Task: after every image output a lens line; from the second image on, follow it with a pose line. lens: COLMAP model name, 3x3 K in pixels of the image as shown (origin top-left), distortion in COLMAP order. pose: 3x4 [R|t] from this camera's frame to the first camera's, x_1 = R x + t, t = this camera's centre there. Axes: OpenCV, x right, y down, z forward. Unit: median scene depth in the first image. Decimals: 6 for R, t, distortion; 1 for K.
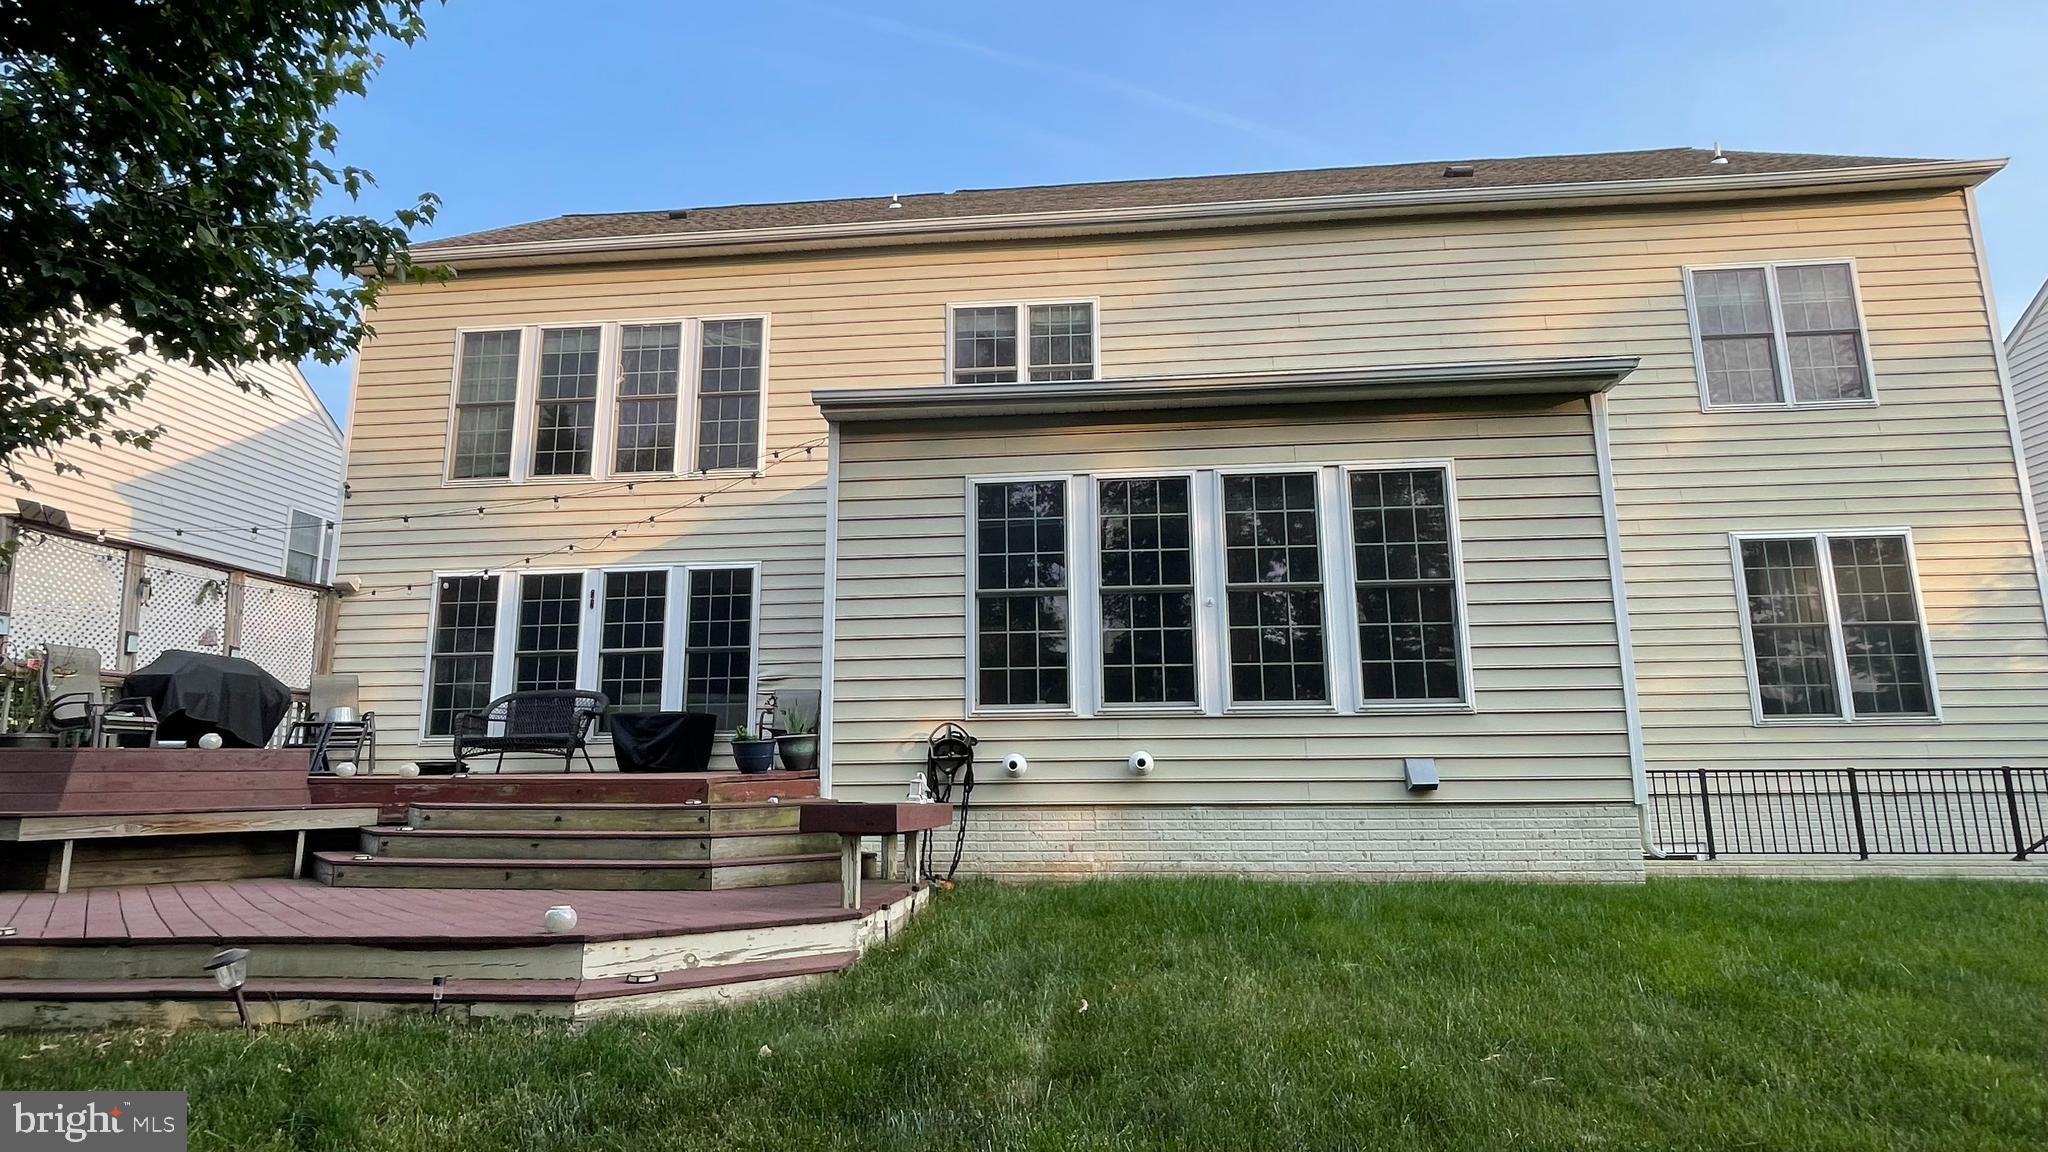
lens RADIAL K [[1080.3, 0, 1017.5], [0, 1080.3, 575.2], [0, 0, 1]] dist [0.005107, 0.000515]
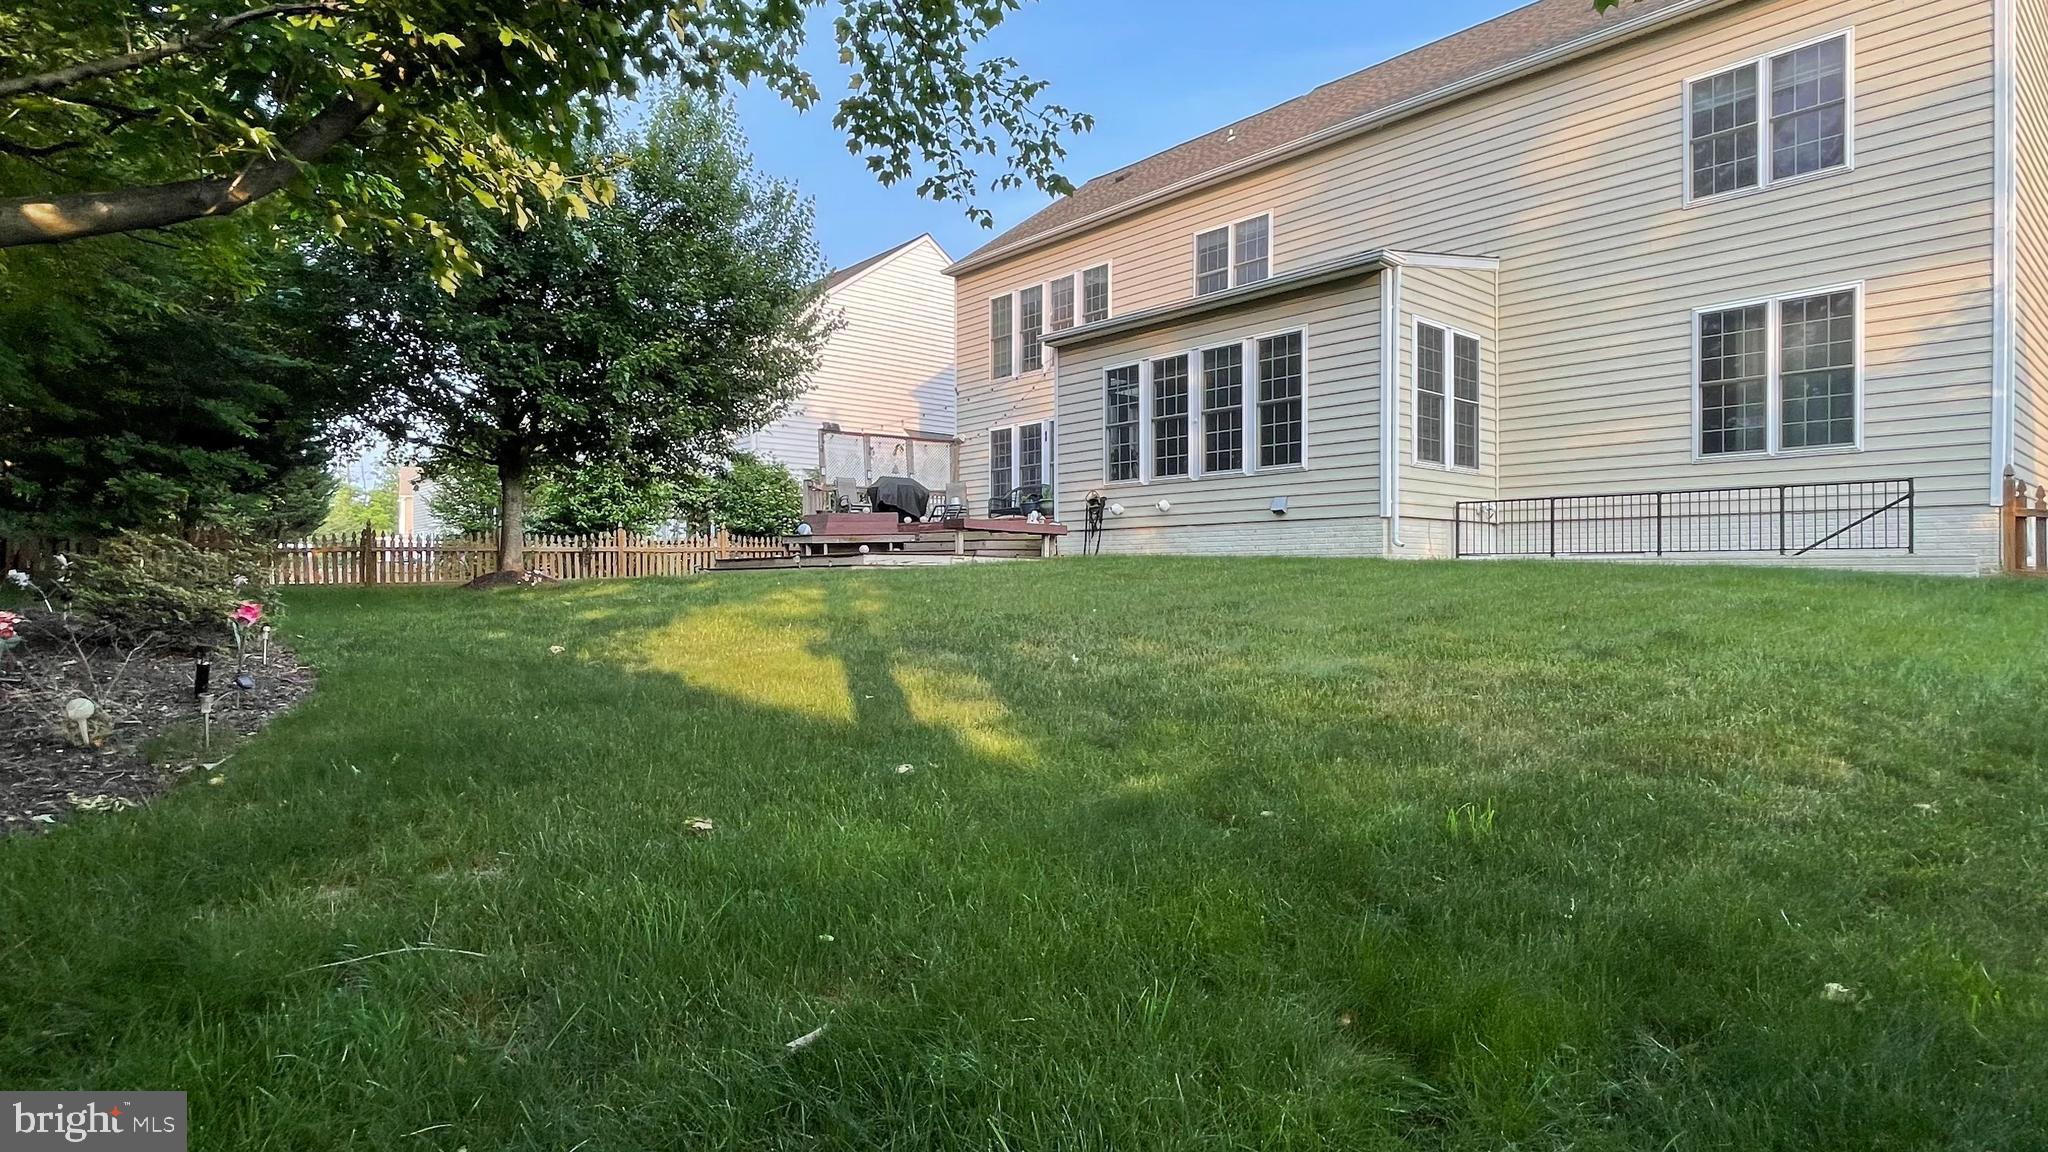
lens RADIAL K [[1080.3, 0, 1024.9], [0, 1080.3, 576.9], [0, 0, 1]] dist [0.005107, 0.000515]
pose [[0.724552, 0.007561, -0.689179, 1.171364], [0.125439, 0.981793, 0.142648, -0.013288], [0.677709, -0.189806, 0.710411, -0.555315]]
